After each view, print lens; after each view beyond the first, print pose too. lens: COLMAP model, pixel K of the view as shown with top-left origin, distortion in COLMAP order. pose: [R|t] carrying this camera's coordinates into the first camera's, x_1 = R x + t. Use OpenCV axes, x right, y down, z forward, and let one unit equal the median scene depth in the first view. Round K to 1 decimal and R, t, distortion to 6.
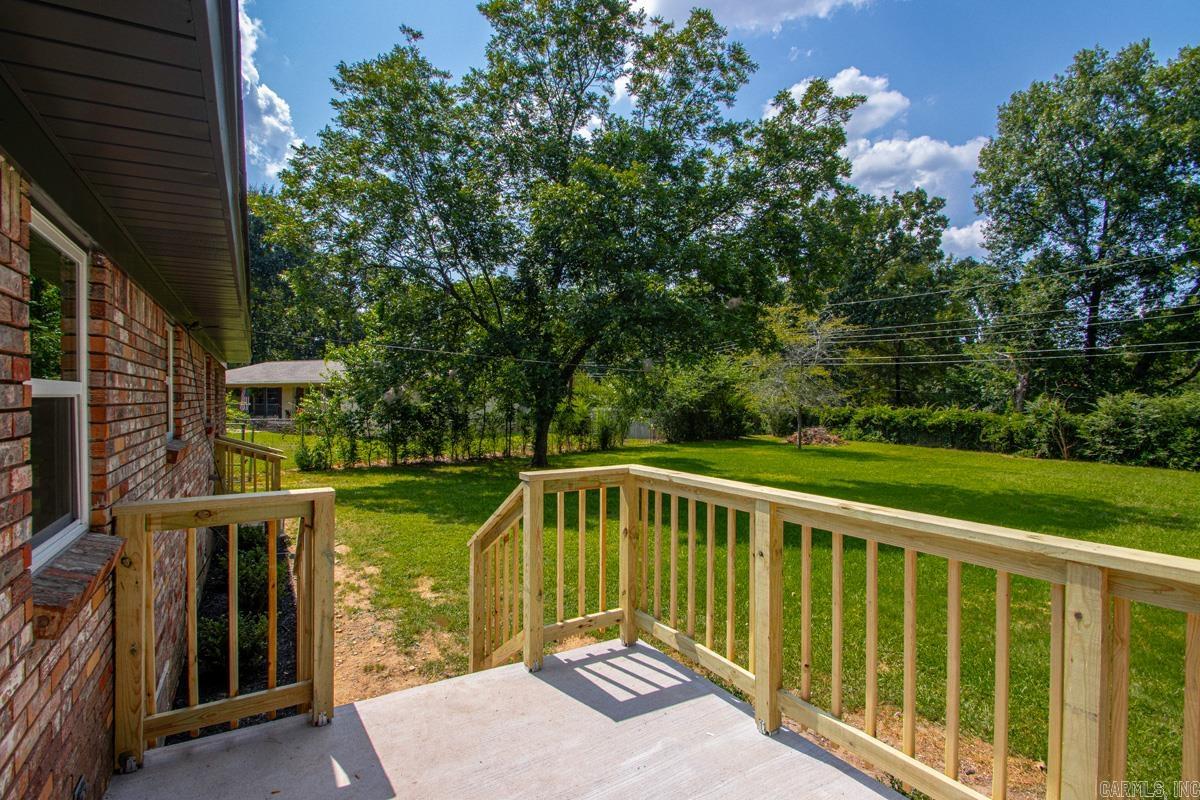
lens RADIAL K [[575.0, 0, 586.7], [0, 575.0, 394.2], [0, 0, 1]] dist [0.017006, -0.022470]
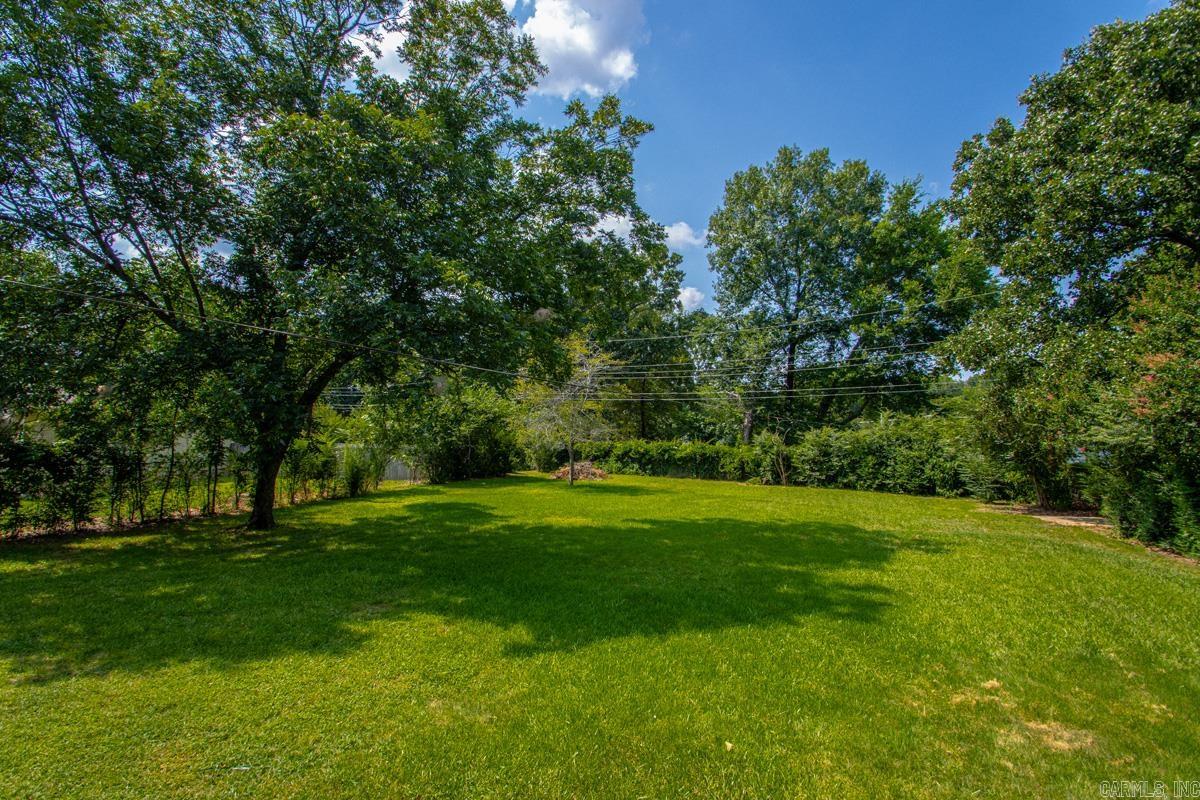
lens RADIAL K [[557.1, 0, 584.0], [0, 557.1, 401.7], [0, 0, 1]] dist [0.019728, -0.020461]
pose [[0.904659, 0.022633, 0.425536, -0.014670], [-0.001357, 0.998736, -0.050237, 0.002517], [-0.426135, 0.044870, 0.903546, 0.150045]]
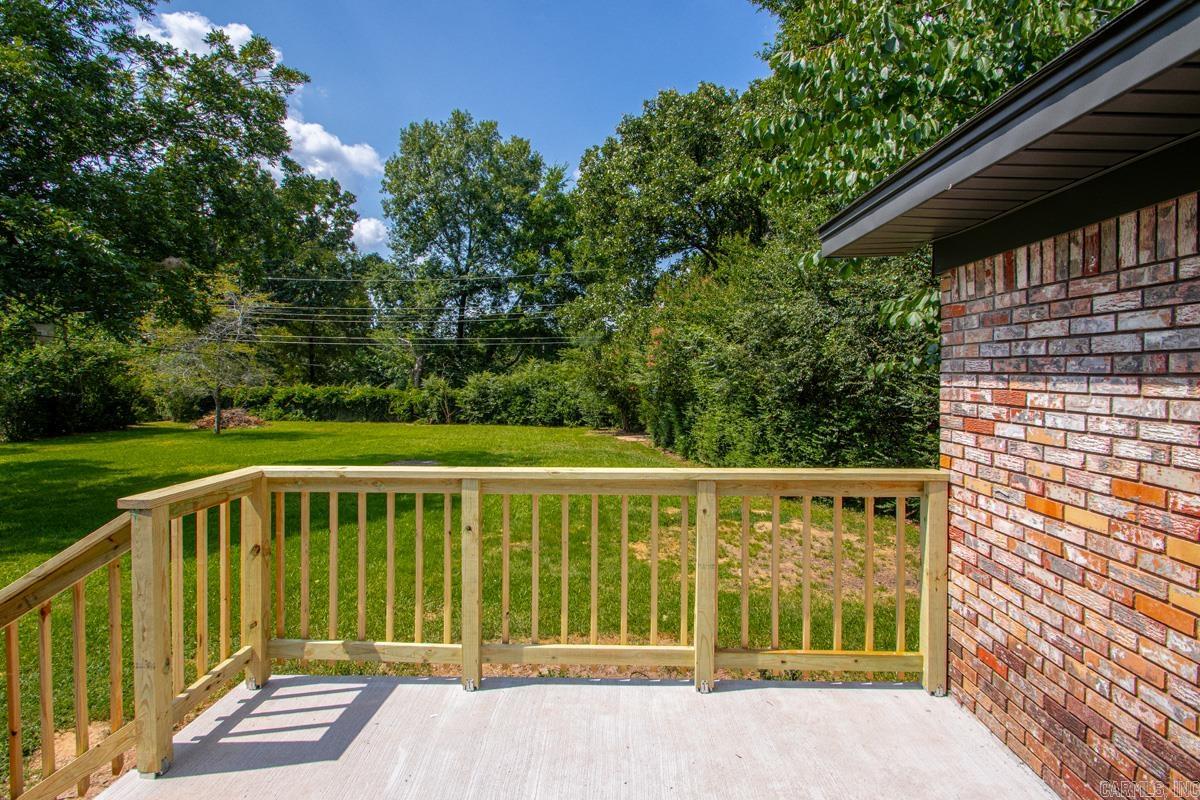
lens RADIAL K [[567.2, 0, 597.1], [0, 567.2, 374.7], [0, 0, 1]] dist [0.022139, -0.021829]
pose [[0.546067, -0.000752, 0.837741, -0.055241], [-0.003261, 0.999990, 0.003023, -0.002194], [-0.837735, -0.004382, 0.546059, 0.024545]]
